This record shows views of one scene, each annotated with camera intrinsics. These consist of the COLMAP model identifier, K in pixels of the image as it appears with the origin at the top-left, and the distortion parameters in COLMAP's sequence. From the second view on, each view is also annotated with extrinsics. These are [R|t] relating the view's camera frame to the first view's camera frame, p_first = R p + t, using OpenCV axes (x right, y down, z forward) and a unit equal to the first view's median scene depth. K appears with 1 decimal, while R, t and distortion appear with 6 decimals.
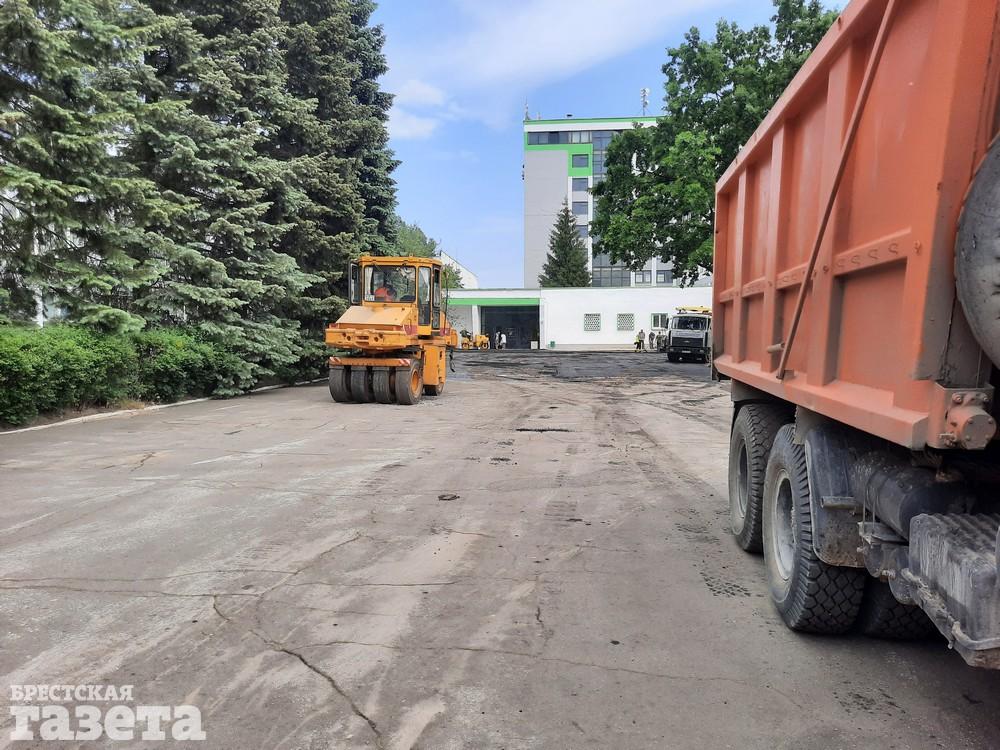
lens RADIAL K [[648.1, 0, 497.9], [0, 648.1, 390.0], [0, 0, 1]] dist [0.094721, -0.083445]
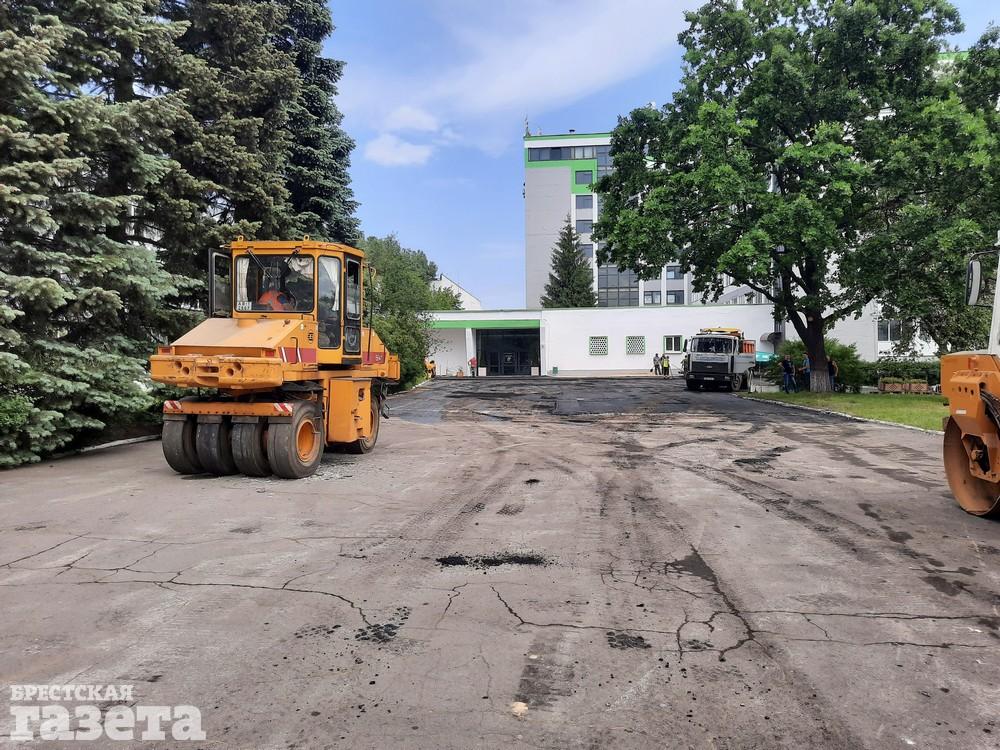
lens RADIAL K [[648.1, 0, 497.9], [0, 648.1, 390.0], [0, 0, 1]] dist [0.094721, -0.083445]
pose [[0.999896, -0.008309, -0.011798, 0.030246], [0.007847, 0.999220, -0.038703, -0.017250], [0.012110, 0.038606, 0.999181, 0.192177]]
